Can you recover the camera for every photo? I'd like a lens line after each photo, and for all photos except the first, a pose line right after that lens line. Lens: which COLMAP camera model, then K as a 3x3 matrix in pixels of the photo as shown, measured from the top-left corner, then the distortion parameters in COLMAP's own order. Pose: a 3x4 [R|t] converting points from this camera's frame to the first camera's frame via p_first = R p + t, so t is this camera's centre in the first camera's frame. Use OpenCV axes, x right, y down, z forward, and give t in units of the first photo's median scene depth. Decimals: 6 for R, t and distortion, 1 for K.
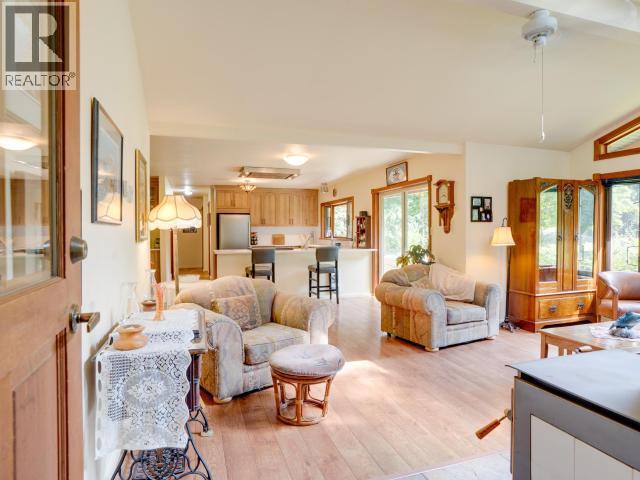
lens RADIAL K [[408.6, 0, 322.3], [0, 408.6, 239.4], [0, 0, 1]] dist [-0.005183, -0.001891]
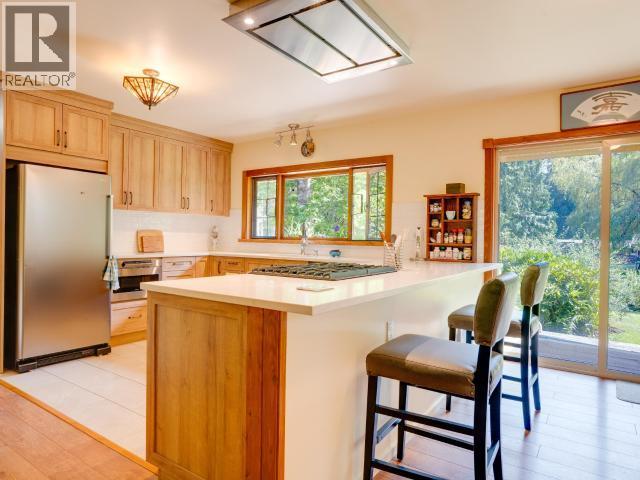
lens RADIAL K [[408.6, 0, 318.2], [0, 408.6, 240.4], [0, 0, 1]] dist [-0.005183, -0.001891]
pose [[0.794425, 0.007417, 0.607317, -0.263540], [-0.007567, 0.999969, -0.002314, -0.001134], [-0.607315, -0.002758, 0.794456, 0.602749]]
